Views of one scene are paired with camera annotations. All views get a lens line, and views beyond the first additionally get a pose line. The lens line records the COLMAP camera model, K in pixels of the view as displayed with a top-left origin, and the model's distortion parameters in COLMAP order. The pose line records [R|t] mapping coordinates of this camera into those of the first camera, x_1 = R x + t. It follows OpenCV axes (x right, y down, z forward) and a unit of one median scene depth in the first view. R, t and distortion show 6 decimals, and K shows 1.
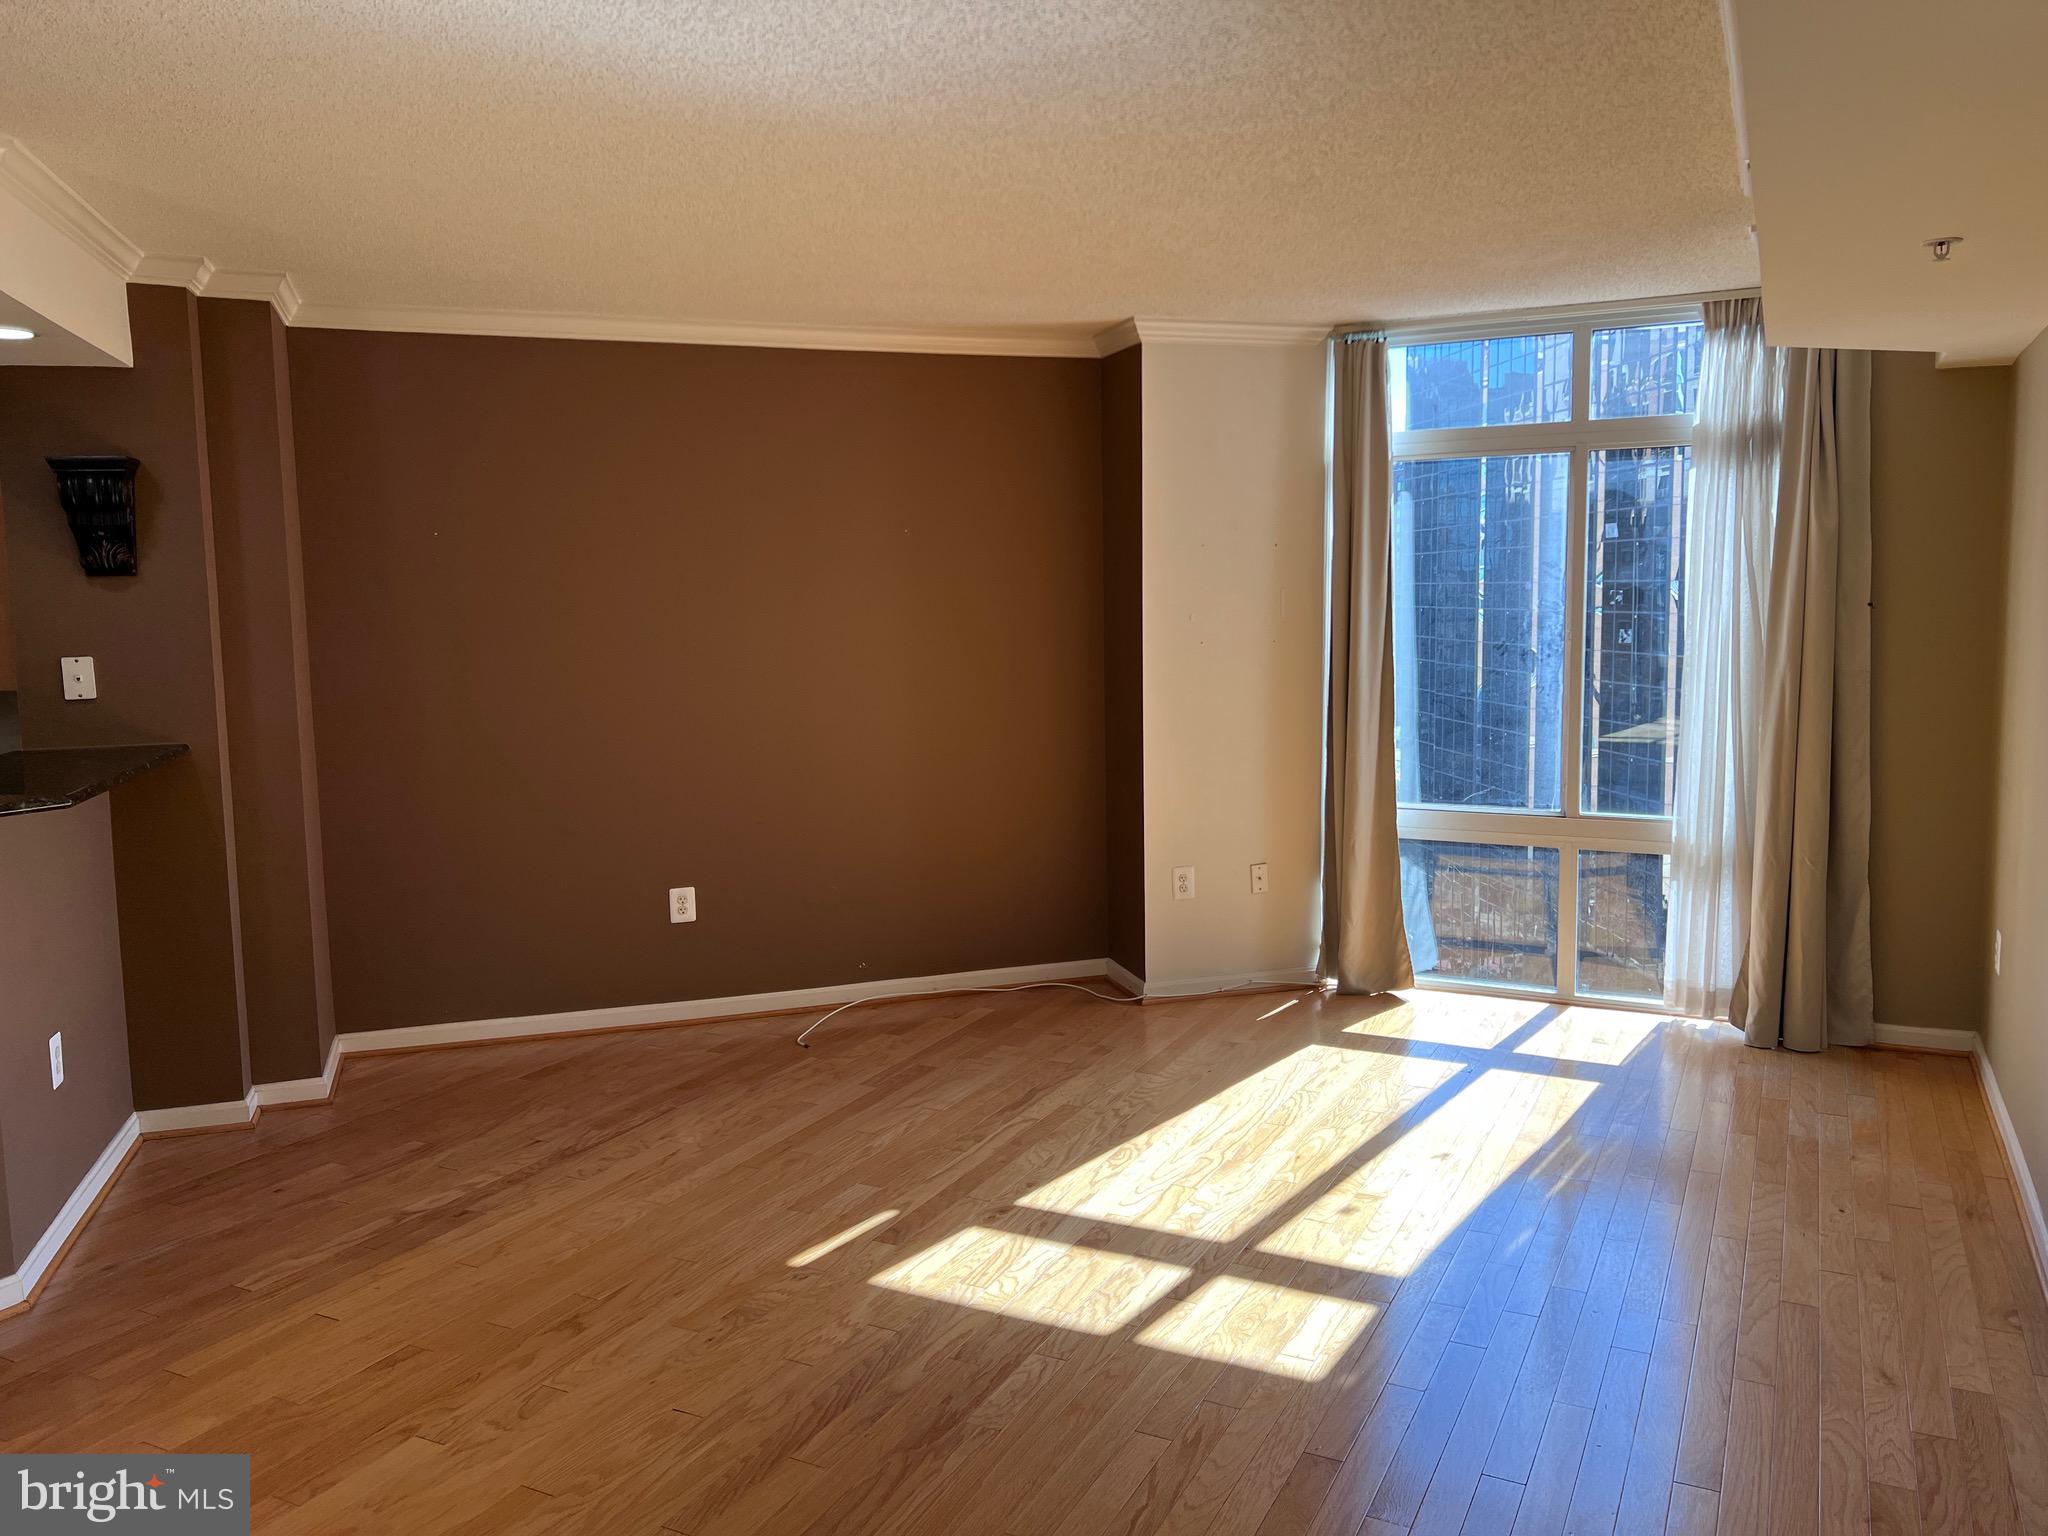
lens RADIAL K [[1526.2, 0, 1032.7], [0, 1526.2, 760.3], [0, 0, 1]] dist [0.053108, -0.060933]
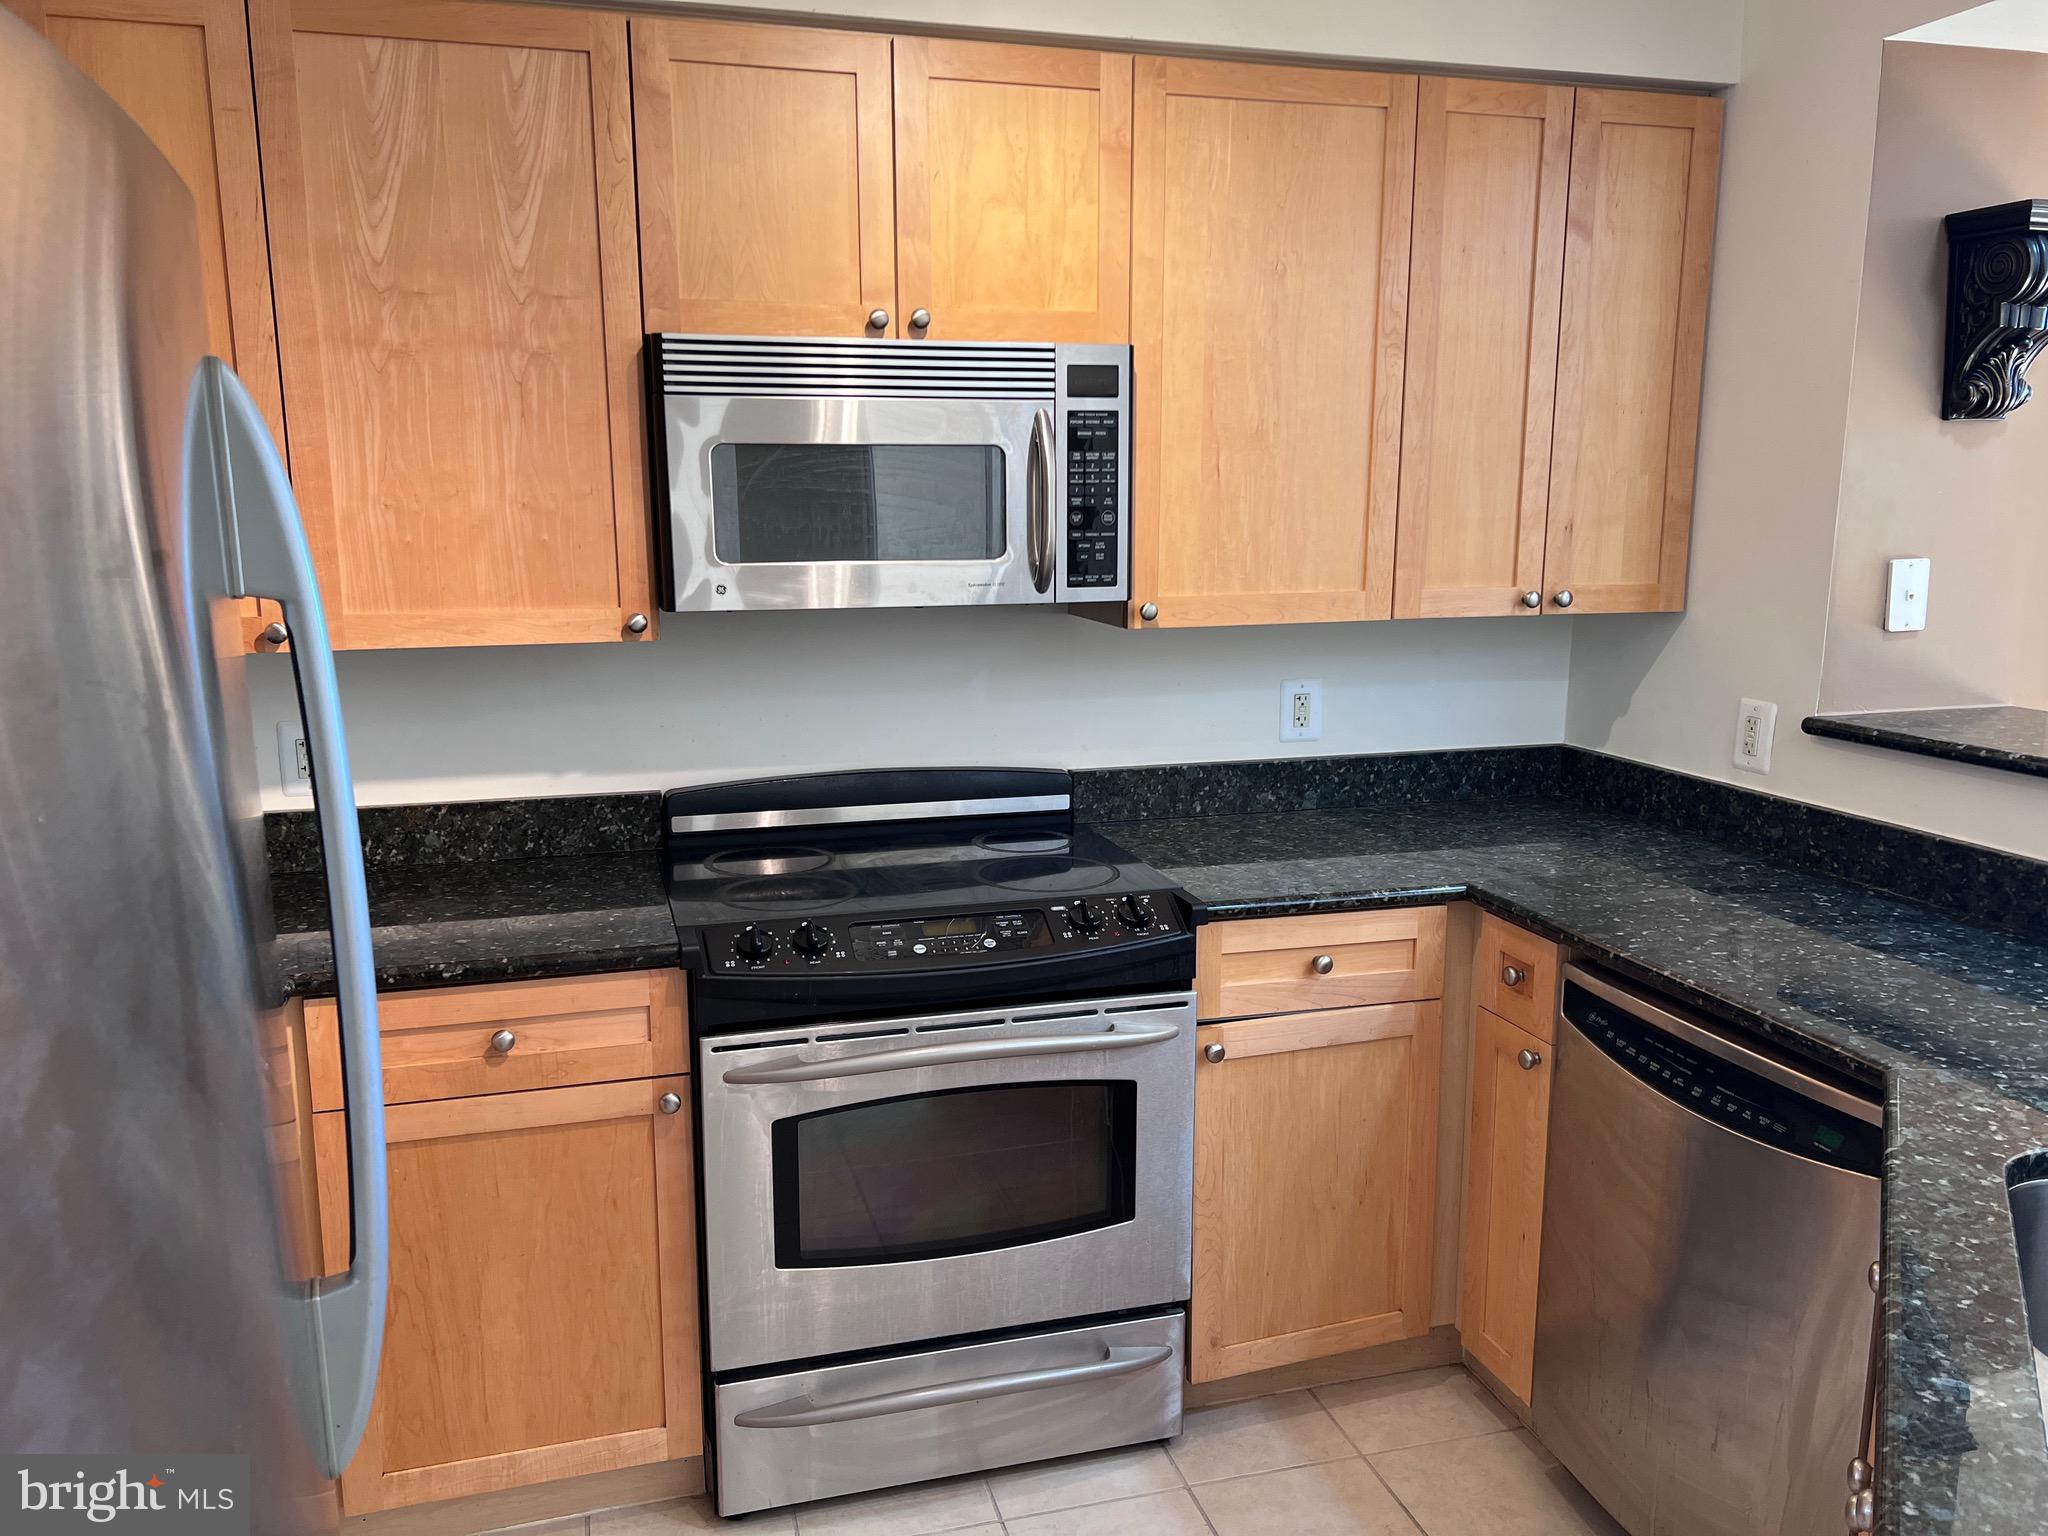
lens RADIAL K [[1530.5, 0, 1020.6], [0, 1530.5, 777.2], [0, 0, 1]] dist [0.056900, -0.064390]
pose [[0.998746, 0.020688, -0.045600, -0.958685], [-0.017516, 0.997470, 0.068903, -0.019105], [0.046910, -0.068018, 0.996581, 0.397128]]
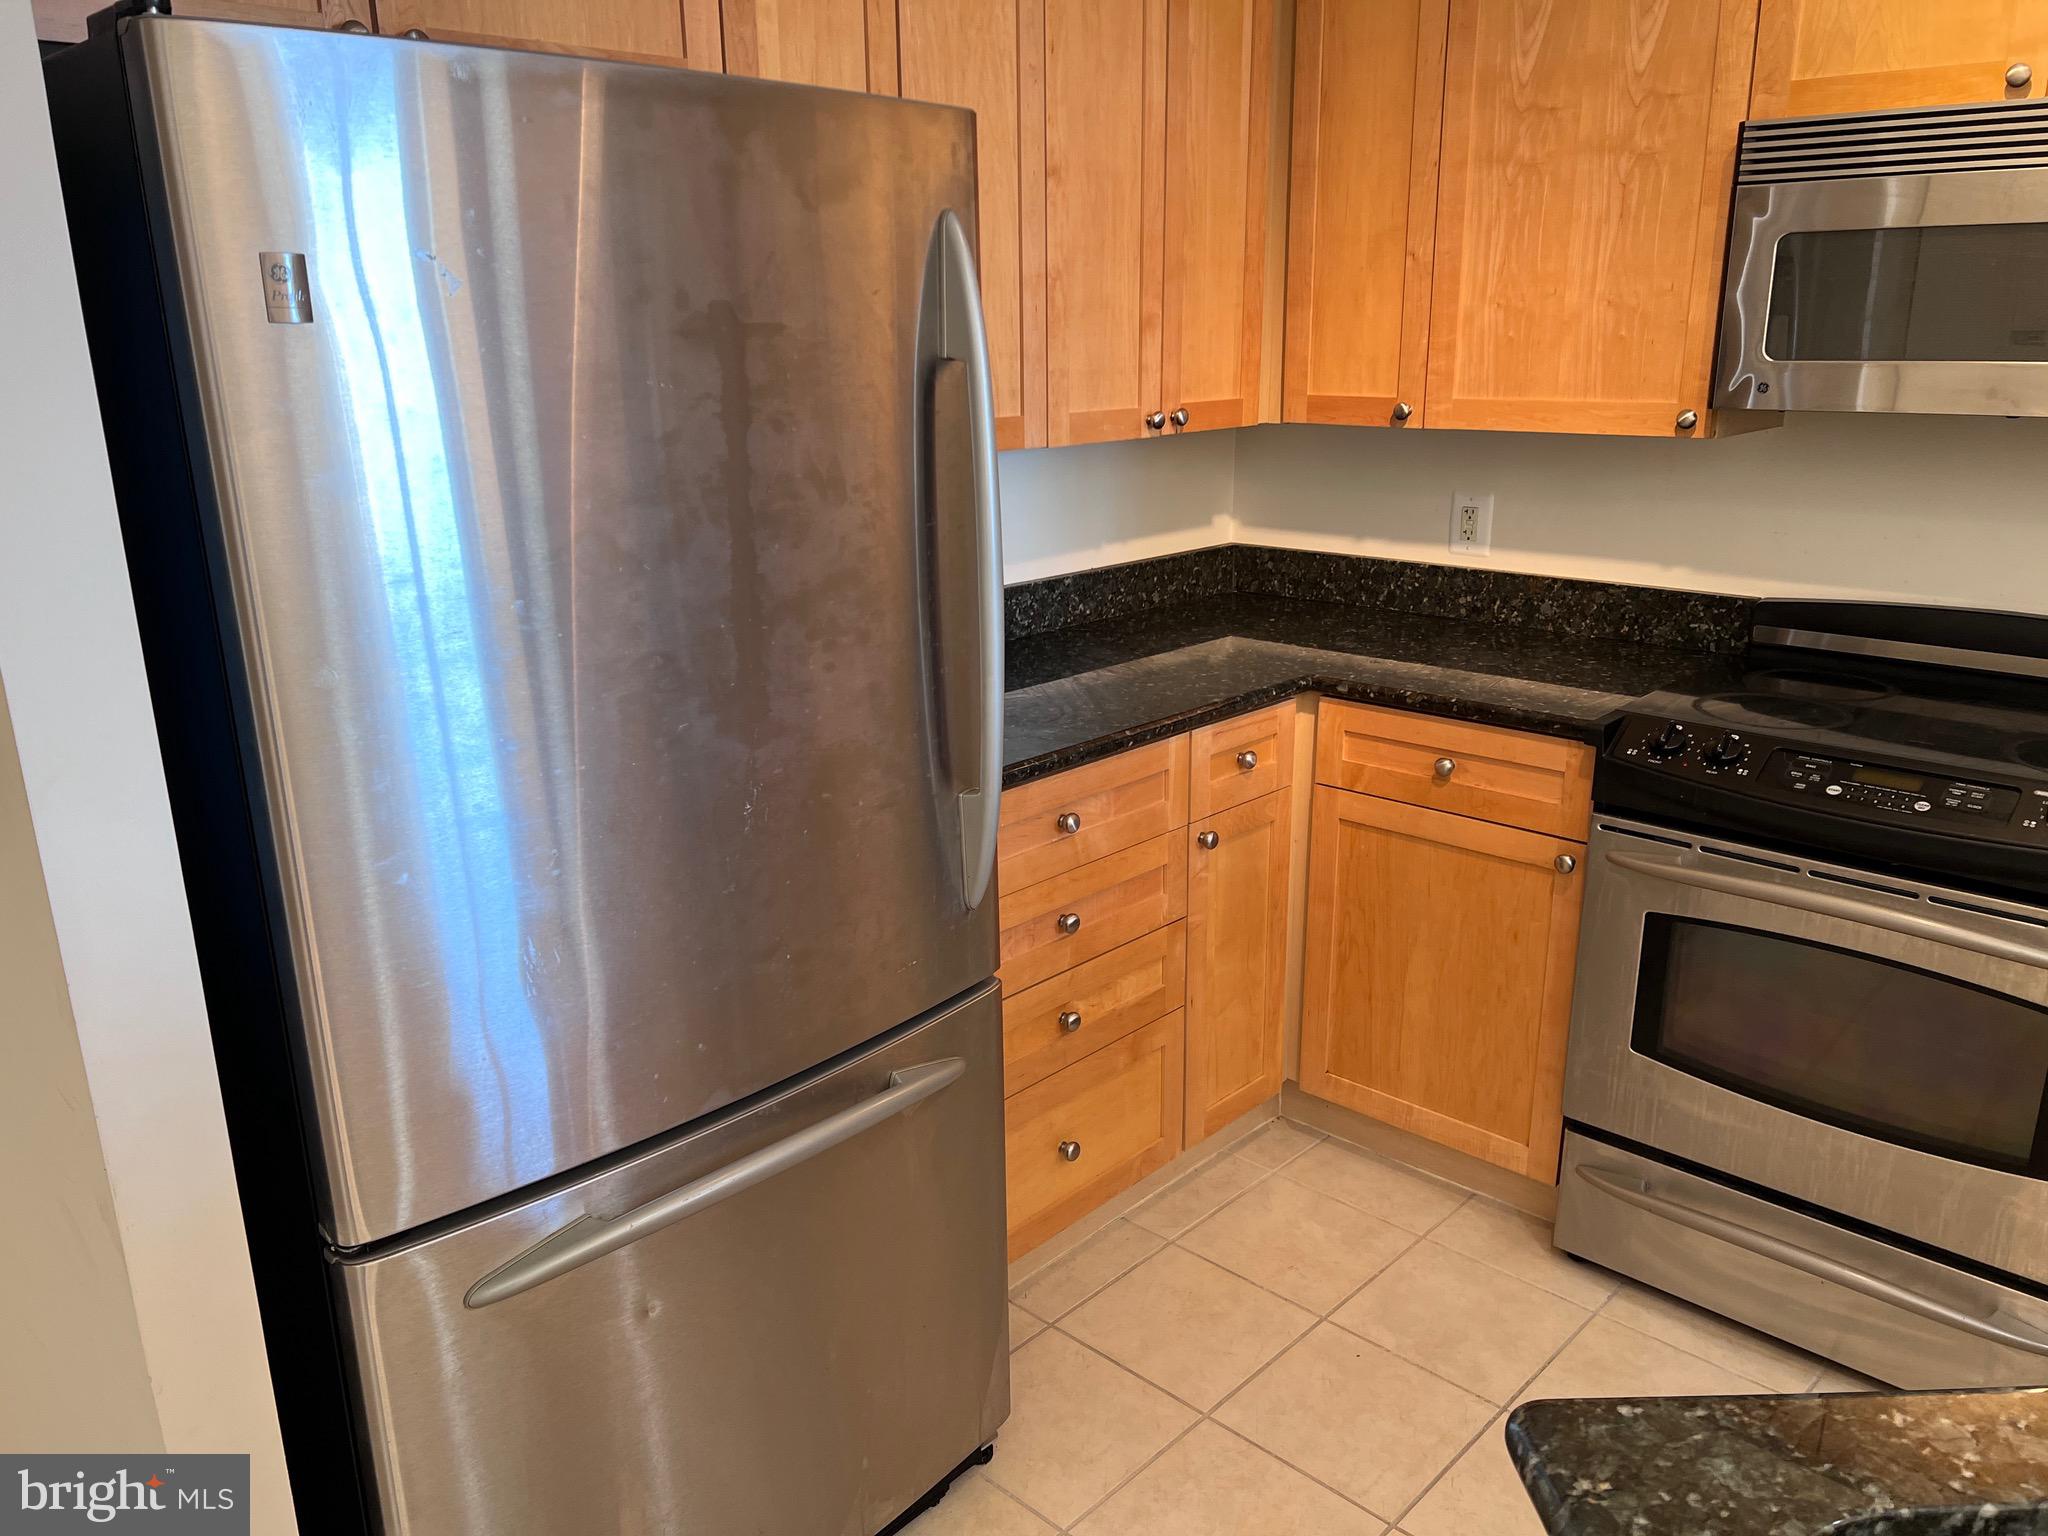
lens RADIAL K [[1552.4, 0, 1023.6], [0, 1552.4, 765.8], [0, 0, 1]] dist [0.063482, -0.069845]
pose [[0.468494, 0.257091, -0.845232, -0.716367], [-0.095930, 0.965869, 0.240613, -0.026320], [0.878243, -0.031642, 0.477167, 0.451364]]
